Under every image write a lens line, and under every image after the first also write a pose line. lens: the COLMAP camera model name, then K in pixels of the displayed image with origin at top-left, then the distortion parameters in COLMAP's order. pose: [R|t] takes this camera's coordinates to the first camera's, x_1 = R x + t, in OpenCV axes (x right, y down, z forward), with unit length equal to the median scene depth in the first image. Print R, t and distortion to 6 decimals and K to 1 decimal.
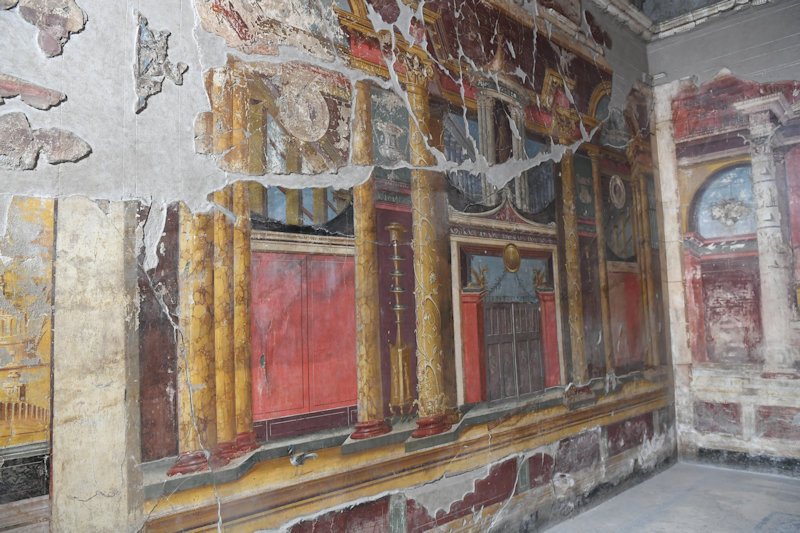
lens RADIAL K [[614.8, 0, 399.9], [0, 614.8, 266.7], [0, 0, 1]] dist [-0.048465, 0.004813]
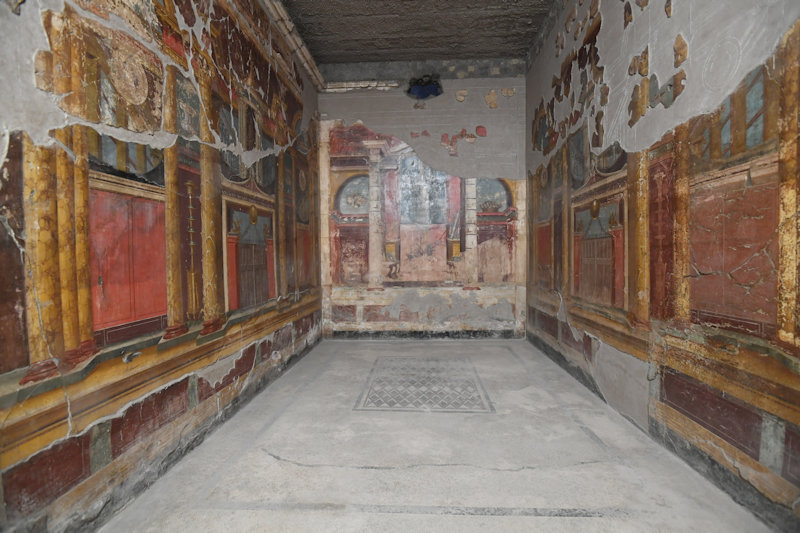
lens RADIAL K [[395.7, 0, 401.5], [0, 395.7, 267.4], [0, 0, 1]] dist [-0.038908, 0.017303]
pose [[0.736117, 0.002926, 0.676848, -0.236682], [-0.066739, 0.995431, 0.068280, 0.027410], [-0.673556, -0.095434, 0.732949, 0.032445]]
